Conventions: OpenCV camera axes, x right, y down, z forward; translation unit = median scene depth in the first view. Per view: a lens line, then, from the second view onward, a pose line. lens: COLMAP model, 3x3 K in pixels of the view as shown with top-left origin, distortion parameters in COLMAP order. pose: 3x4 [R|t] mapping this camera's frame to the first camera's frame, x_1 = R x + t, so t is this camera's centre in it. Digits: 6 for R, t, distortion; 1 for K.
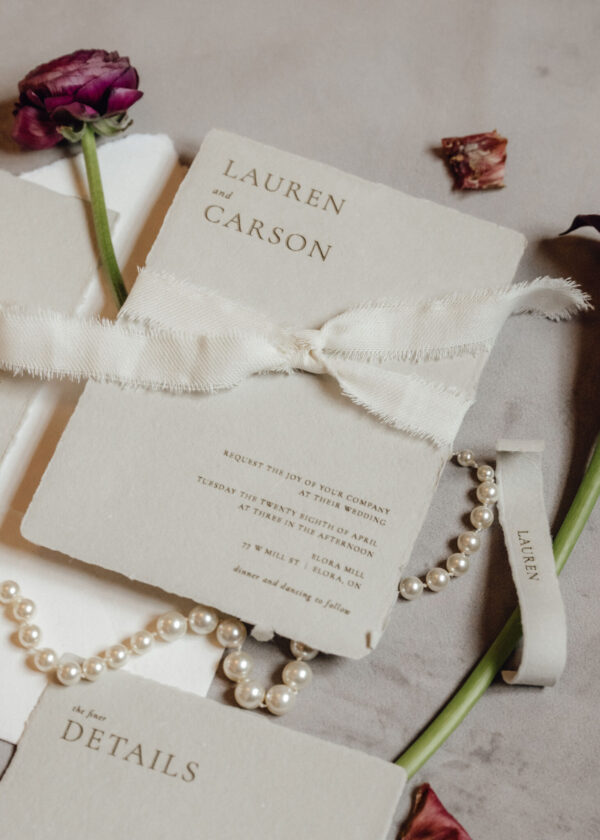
lens RADIAL K [[2558.5, 0, 300.0], [0, 2558.5, 420.0], [0, 0, 1]] dist [0.004859, -0.739004]
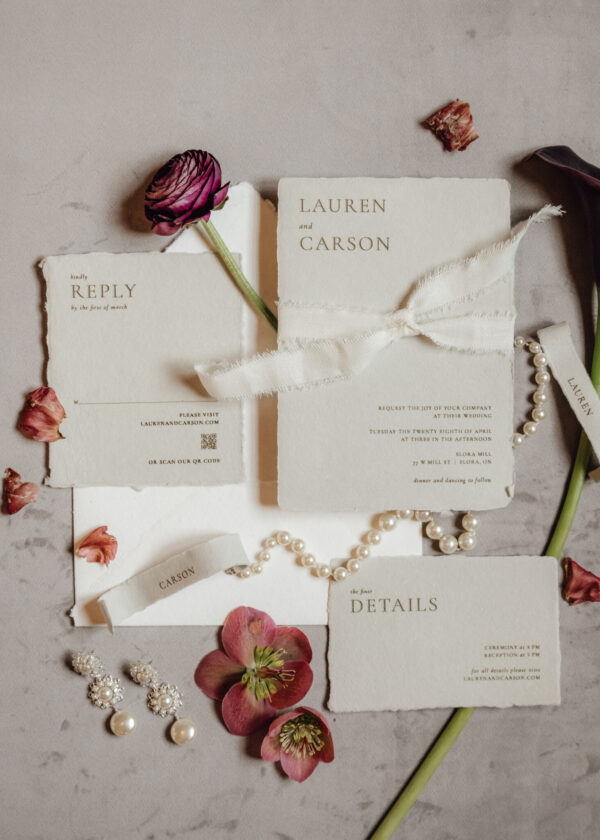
lens RADIAL K [[2558.5, 0, 300.0], [0, 2558.5, 420.0], [0, 0, 1]] dist [0.004859, -0.739004]
pose [[0.934961, -0.354331, -0.017229, -0.050620], [0.317162, 0.813153, 0.488048, -0.763701], [-0.158921, -0.461770, 0.872647, -0.358986]]
